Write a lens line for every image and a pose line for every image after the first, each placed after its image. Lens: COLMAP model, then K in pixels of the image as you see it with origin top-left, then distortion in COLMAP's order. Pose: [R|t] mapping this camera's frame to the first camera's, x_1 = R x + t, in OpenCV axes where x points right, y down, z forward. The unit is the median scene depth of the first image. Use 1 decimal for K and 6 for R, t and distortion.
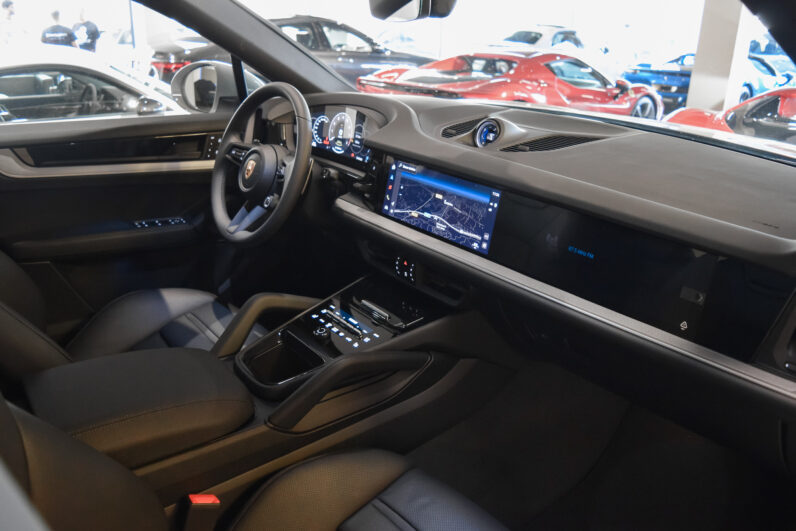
lens RADIAL K [[621.5, 0, 398.0], [0, 621.5, 265.5], [0, 0, 1]] dist [-0.094035, 0.011526]
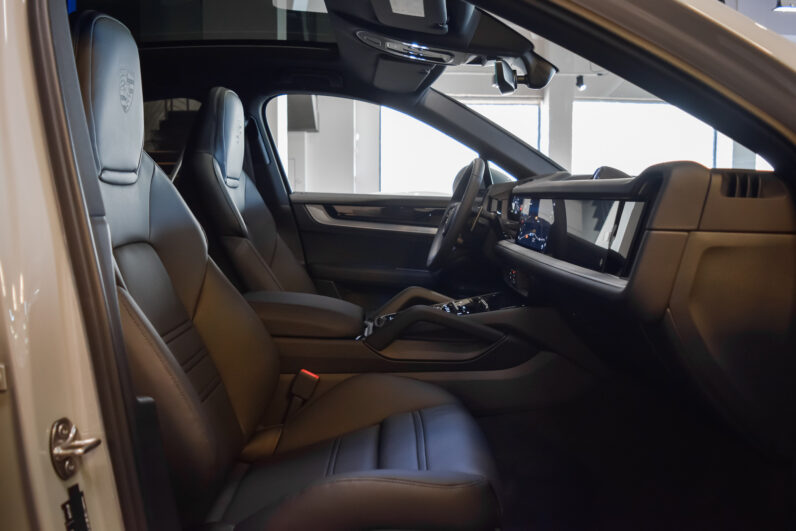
lens RADIAL K [[621.5, 0, 398.0], [0, 621.5, 265.5], [0, 0, 1]] dist [-0.094035, 0.011526]
pose [[0.781657, 0.027501, -0.623102, 0.641680], [-0.201673, 0.956505, -0.210776, 0.311162], [0.590203, 0.290417, 0.753205, -0.113975]]
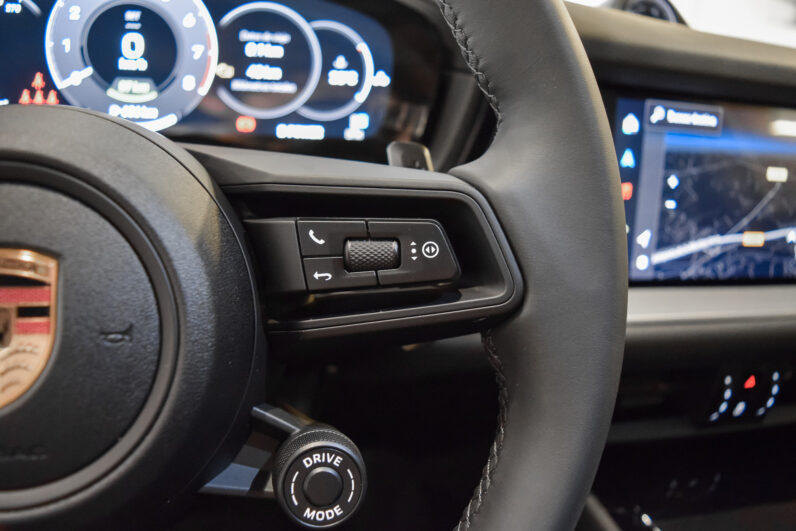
lens RADIAL K [[621.5, 0, 398.0], [0, 621.5, 265.5], [0, 0, 1]] dist [-0.094035, 0.011526]
pose [[0.409048, -0.312173, 0.857454, -0.360737], [0.262110, 0.940259, 0.217281, -0.202846], [-0.874058, 0.135869, 0.466435, 1.038980]]
